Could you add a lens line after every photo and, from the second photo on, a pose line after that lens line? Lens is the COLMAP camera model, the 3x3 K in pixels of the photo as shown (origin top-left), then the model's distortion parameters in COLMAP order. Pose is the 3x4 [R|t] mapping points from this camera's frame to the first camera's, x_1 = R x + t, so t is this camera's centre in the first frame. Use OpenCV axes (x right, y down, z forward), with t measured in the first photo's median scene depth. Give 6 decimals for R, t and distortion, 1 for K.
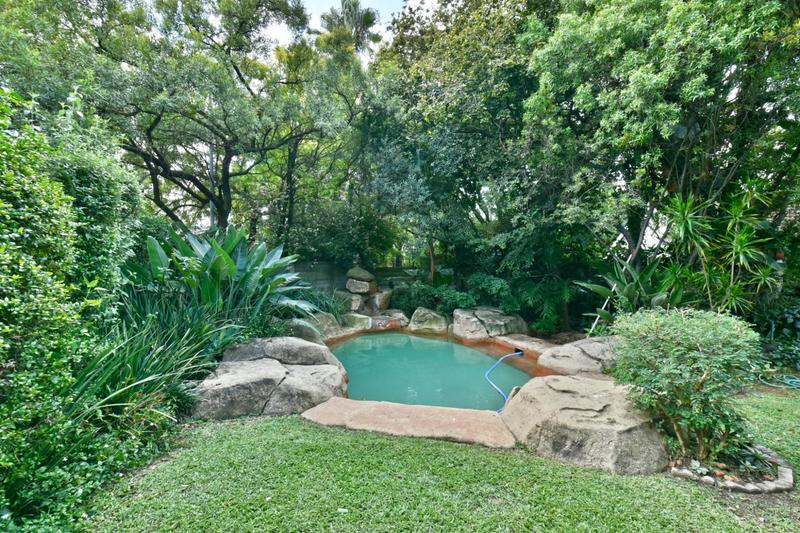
lens RADIAL K [[350.2, 0, 399.6], [0, 350.2, 276.3], [0, 0, 1]] dist [-0.001110, 0.000105]
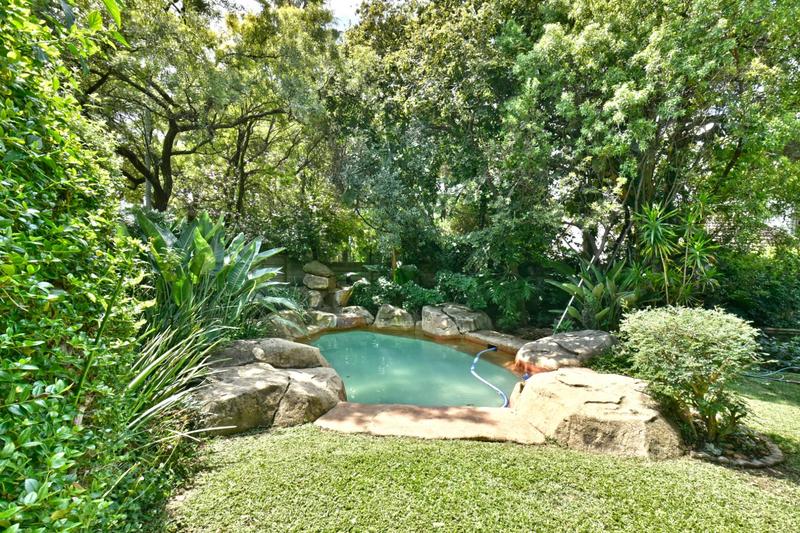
lens RADIAL K [[356.8, 0, 402.2], [0, 356.8, 275.4], [0, 0, 1]] dist [-0.001218, -0.000470]
pose [[0.983136, 0.013052, 0.182407, -0.145802], [-0.015015, 0.999843, 0.009388, -0.002680], [-0.182256, -0.011968, 0.983178, 0.027676]]
